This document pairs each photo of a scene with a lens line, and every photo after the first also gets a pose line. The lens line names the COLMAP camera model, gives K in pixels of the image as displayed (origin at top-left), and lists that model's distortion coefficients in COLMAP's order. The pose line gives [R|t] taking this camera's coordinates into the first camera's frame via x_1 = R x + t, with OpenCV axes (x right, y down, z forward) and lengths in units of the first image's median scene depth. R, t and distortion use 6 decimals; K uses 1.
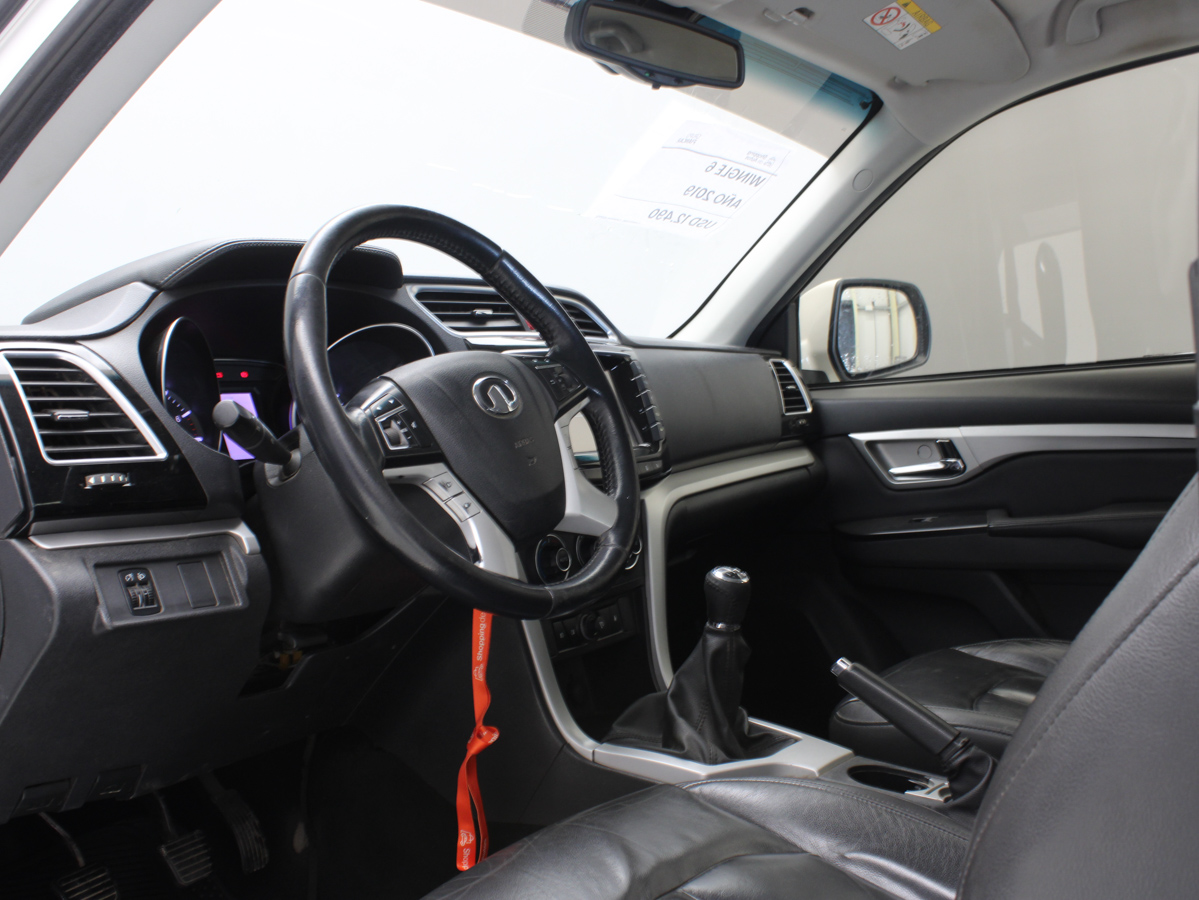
lens RADIAL K [[1187.2, 0, 596.3], [0, 1187.2, 445.8], [0, 0, 1]] dist [-0.126465, 0.000000]
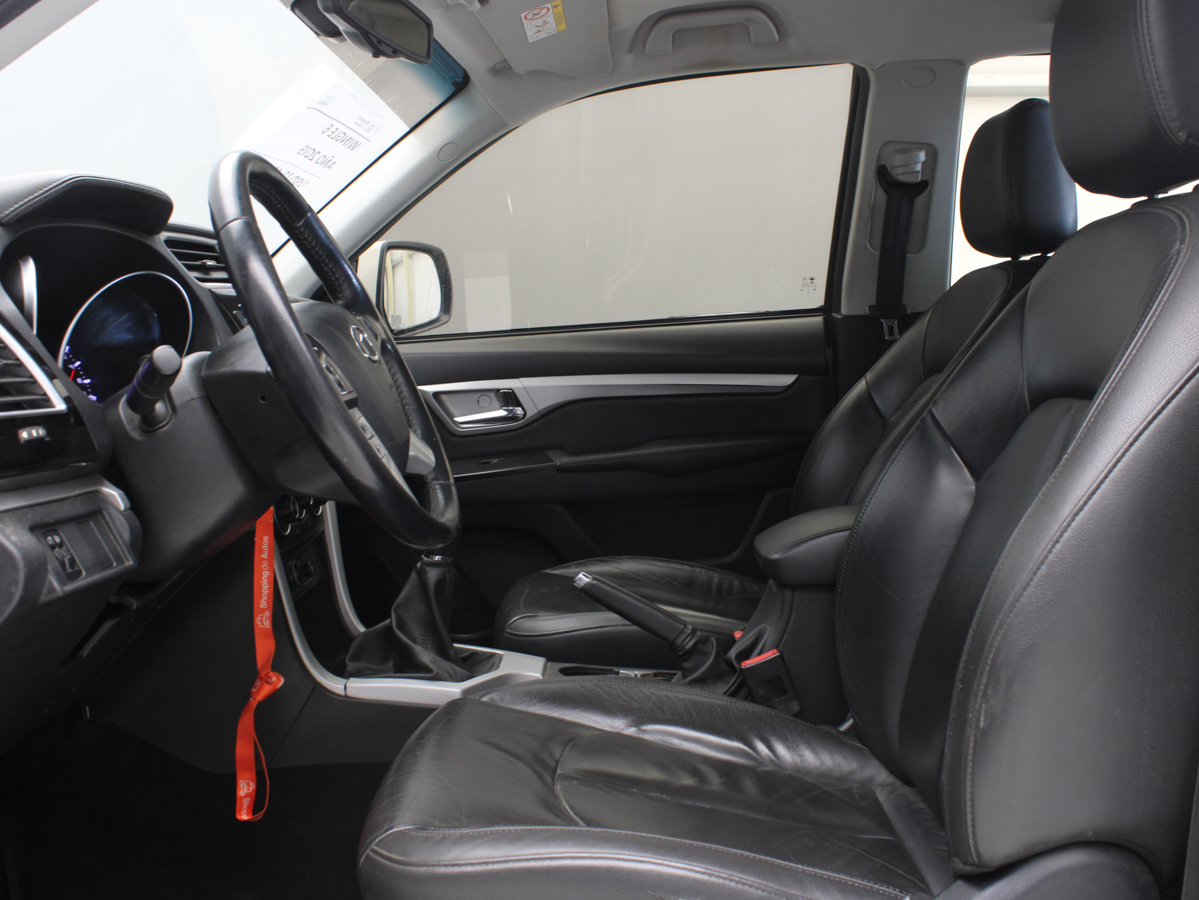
lens RADIAL K [[1187.2, 0, 594.5], [0, 1187.2, 441.9], [0, 0, 1]] dist [-0.126465, 0.000000]
pose [[0.838583, -0.035857, 0.543593, -0.417856], [0.019390, 0.999164, 0.035996, 0.008984], [-0.544429, -0.019646, 0.838577, 0.005831]]
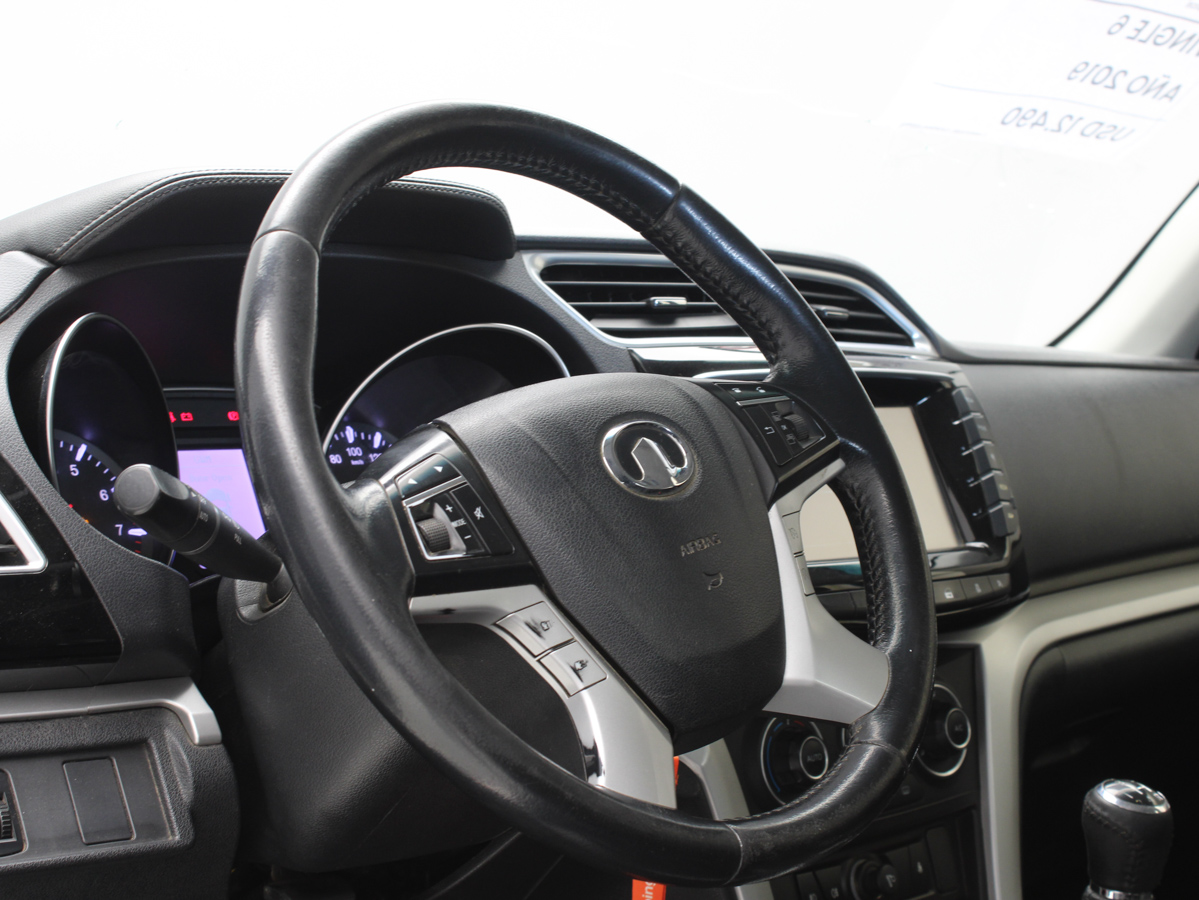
lens RADIAL K [[2007.2, 0, 585.8], [0, 2007.2, 471.4], [0, 0, 1]] dist [-0.021122, 0.000000]
pose [[0.981521, 0.001759, -0.191345, 0.051817], [-0.007298, 0.999574, -0.028248, -0.008764], [0.191214, 0.029122, 0.981116, 0.095839]]
